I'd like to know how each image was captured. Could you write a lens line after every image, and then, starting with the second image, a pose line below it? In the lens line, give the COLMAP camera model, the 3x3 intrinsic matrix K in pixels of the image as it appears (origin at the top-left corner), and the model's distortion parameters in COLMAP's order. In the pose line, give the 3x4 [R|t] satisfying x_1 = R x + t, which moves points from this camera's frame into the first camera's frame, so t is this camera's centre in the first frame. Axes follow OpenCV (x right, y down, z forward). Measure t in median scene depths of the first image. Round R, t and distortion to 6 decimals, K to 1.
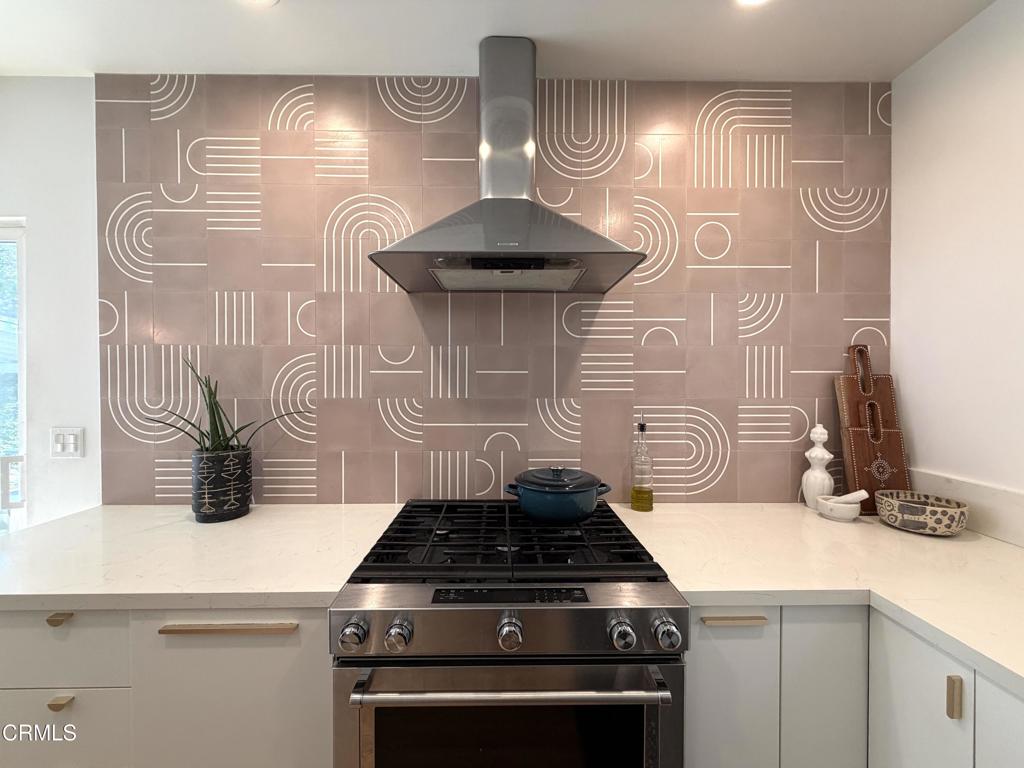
lens RADIAL K [[408.9, 0, 510.7], [0, 408.9, 386.5], [0, 0, 1]] dist [-0.000807, 0.000698]
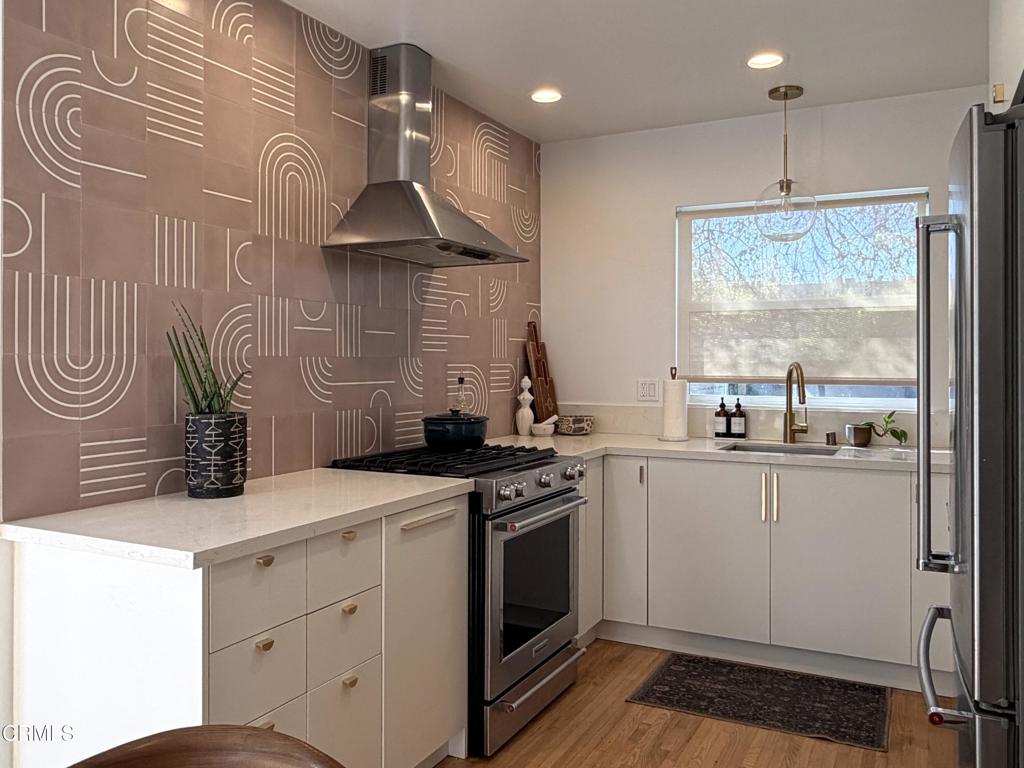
lens RADIAL K [[833.9, 0, 516.0], [0, 833.9, 373.1], [0, 0, 1]] dist [-0.004031, 0.003339]
pose [[0.461456, -0.011519, 0.887088, -1.784096], [0.010949, 0.999913, 0.007288, 0.057905], [-0.887096, 0.006350, 0.461542, -0.305547]]
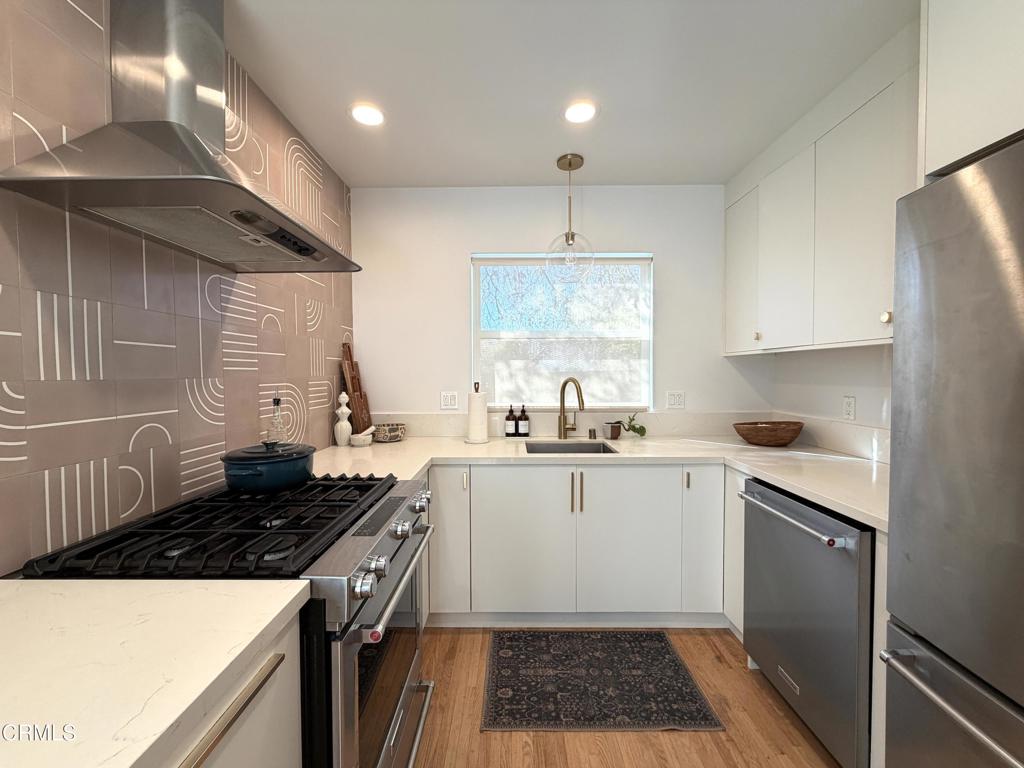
lens RADIAL K [[408.9, 0, 509.0], [0, 408.9, 386.4], [0, 0, 1]] dist [-0.000807, 0.000698]
pose [[0.020669, -0.032889, 0.999245, -0.772671], [0.017823, 0.999312, 0.032523, 0.030101], [-0.999627, 0.017138, 0.021241, 0.318208]]
